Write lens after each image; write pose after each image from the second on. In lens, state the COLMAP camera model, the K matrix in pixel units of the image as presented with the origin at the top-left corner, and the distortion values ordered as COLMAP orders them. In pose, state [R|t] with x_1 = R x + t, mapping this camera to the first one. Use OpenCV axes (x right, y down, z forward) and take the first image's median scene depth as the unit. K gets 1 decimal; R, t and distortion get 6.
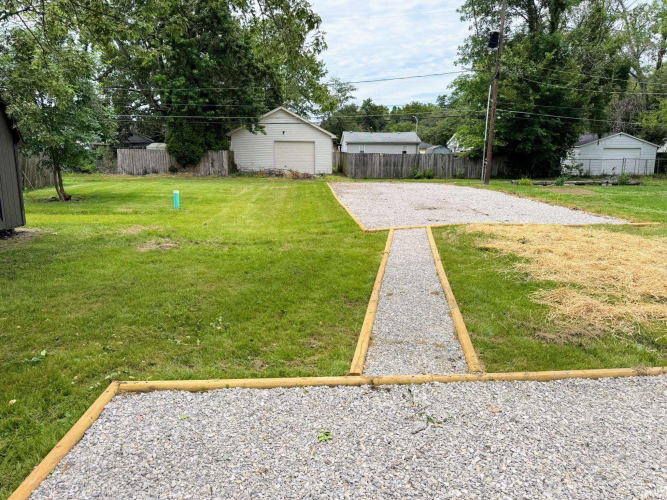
lens RADIAL K [[474.0, 0, 333.0], [0, 474.0, 249.9], [0, 0, 1]] dist [0.024380, -0.008351]
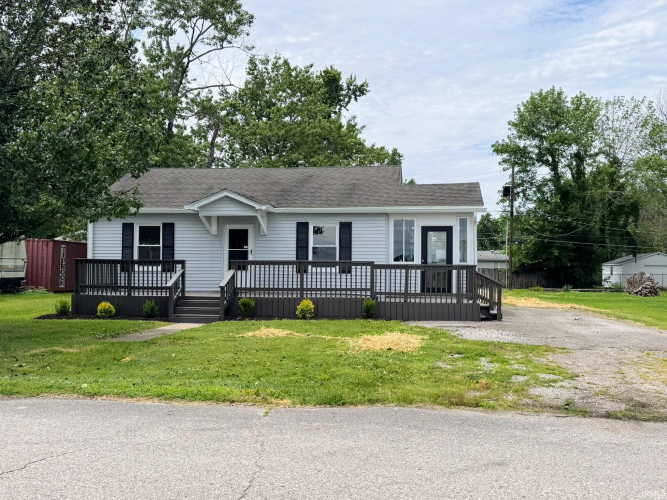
lens RADIAL K [[659.2, 0, 331.9], [0, 659.2, 249.9], [0, 0, 1]] dist [0.100883, 0.000000]
pose [[0.971751, -0.004819, -0.235959, 0.237530], [-0.050274, 0.972618, -0.226905, 0.172848], [0.230591, 0.232358, 0.944901, -0.793933]]
